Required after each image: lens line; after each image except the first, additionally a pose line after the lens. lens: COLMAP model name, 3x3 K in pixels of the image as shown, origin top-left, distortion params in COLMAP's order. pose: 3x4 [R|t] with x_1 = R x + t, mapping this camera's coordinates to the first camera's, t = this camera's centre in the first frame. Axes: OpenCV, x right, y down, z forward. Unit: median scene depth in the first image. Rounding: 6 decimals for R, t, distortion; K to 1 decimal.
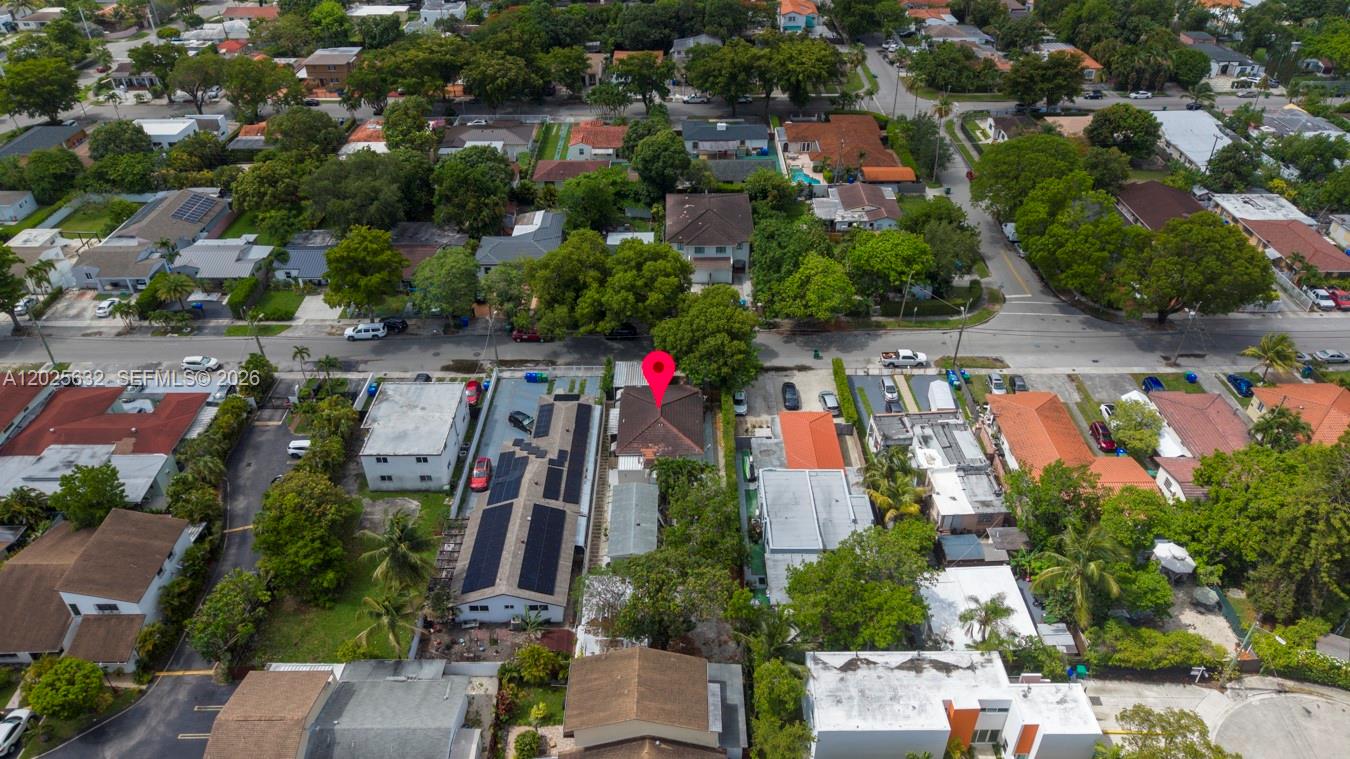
lens RADIAL K [[900.1, 0, 675.0], [0, 900.1, 379.5], [0, 0, 1]] dist [0.076528, -0.093015]
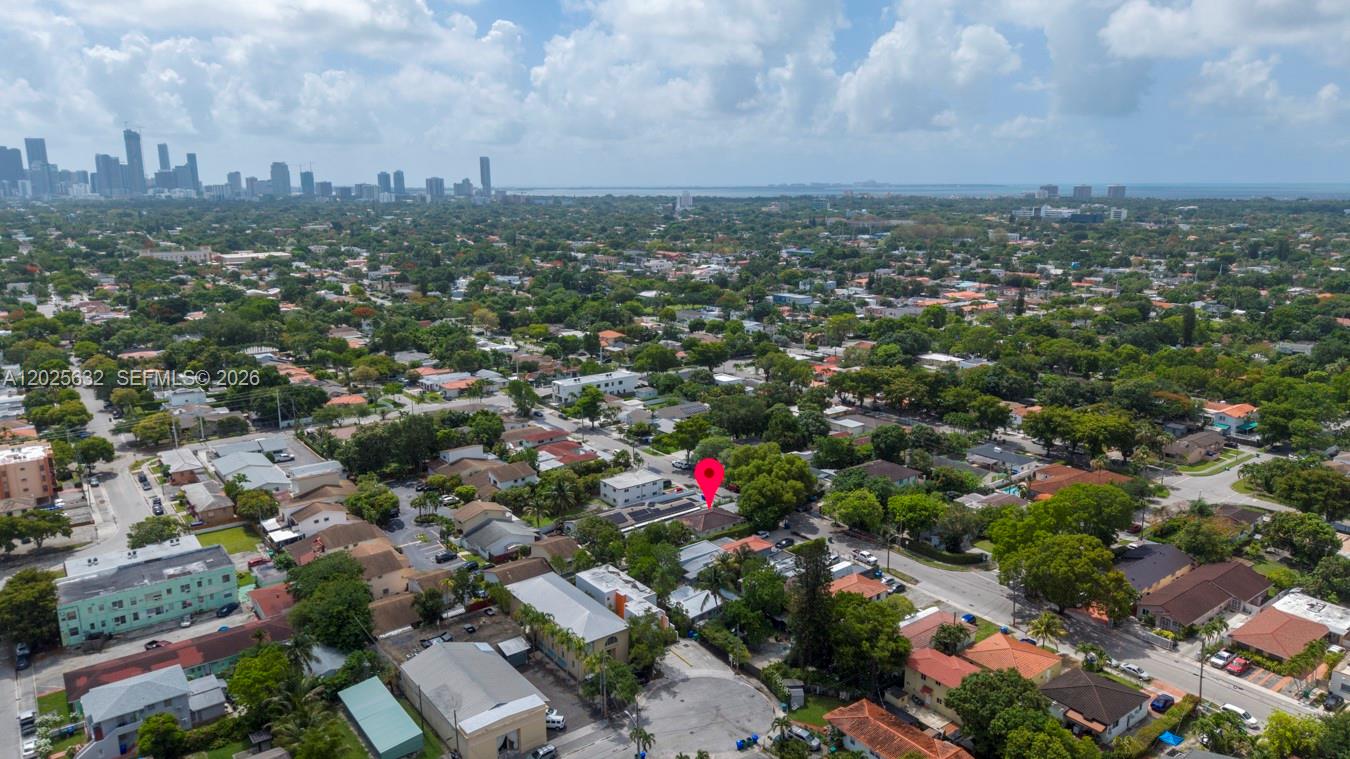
lens RADIAL K [[900.0, 0, 675.0], [0, 900.0, 379.5], [0, 0, 1]] dist [0.059606, -0.080404]
pose [[0.603727, 0.176204, -0.777474, 1.471287], [-0.458050, 0.874879, -0.157407, 0.128242], [0.652460, 0.451153, 0.608898, -0.385487]]
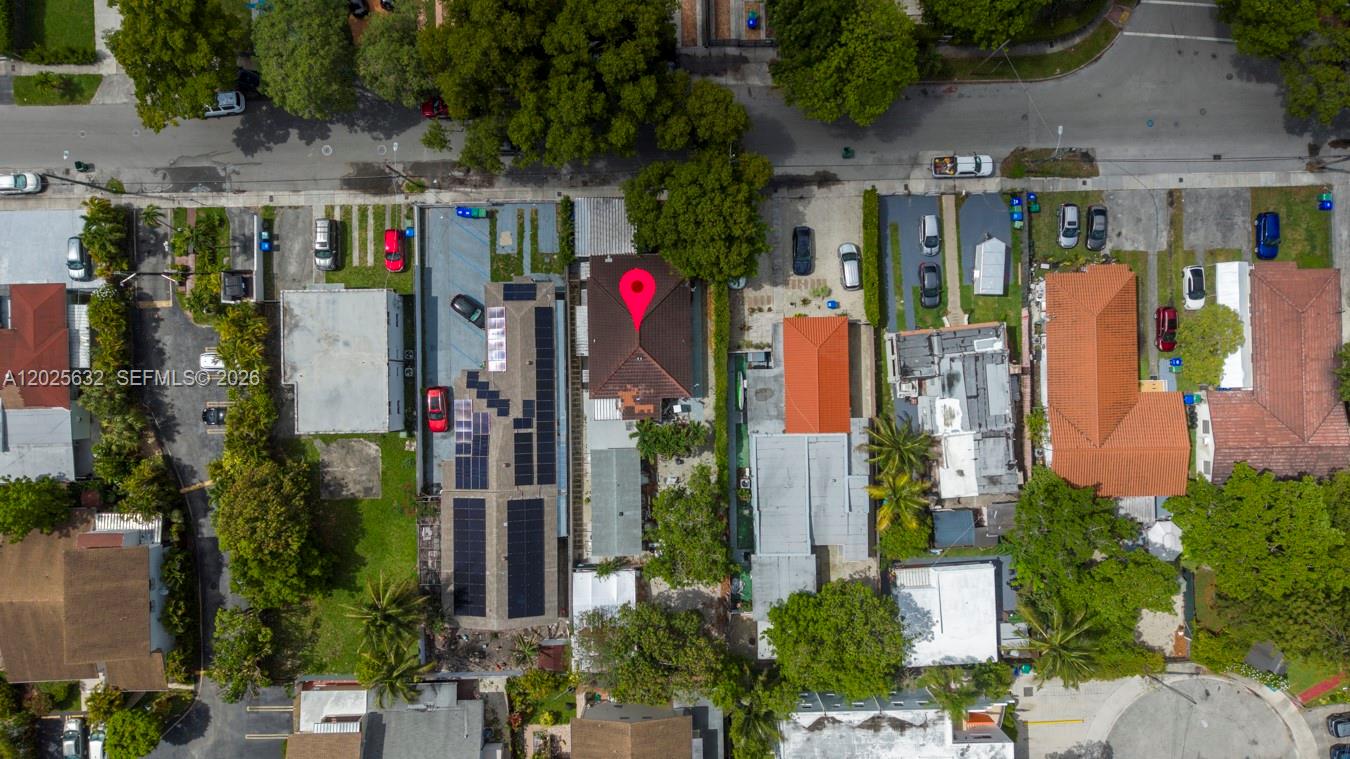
lens RADIAL K [[900.0, 0, 675.0], [0, 900.0, 379.5], [0, 0, 1]] dist [0.059606, -0.080404]
pose [[0.999815, -0.018383, 0.005740, 0.011961], [0.006020, 0.581432, 0.813573, -0.632508], [-0.018293, -0.813387, 0.581435, 0.513283]]
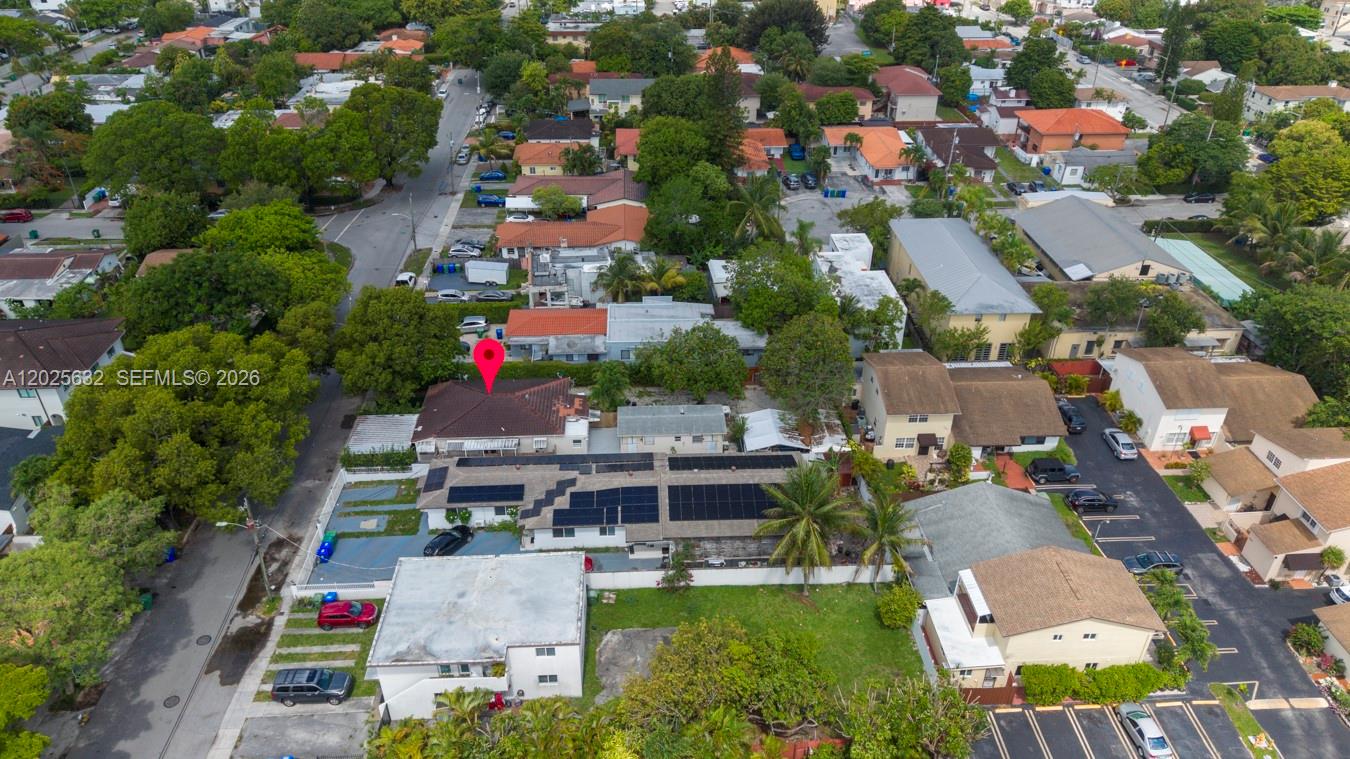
lens RADIAL K [[900.0, 0, 675.0], [0, 900.0, 379.5], [0, 0, 1]] dist [0.059606, -0.080404]
pose [[-0.050333, -0.521529, 0.851748, -0.752681], [0.568957, 0.685939, 0.453625, -0.269971], [-0.820826, 0.507440, 0.262202, 0.675758]]
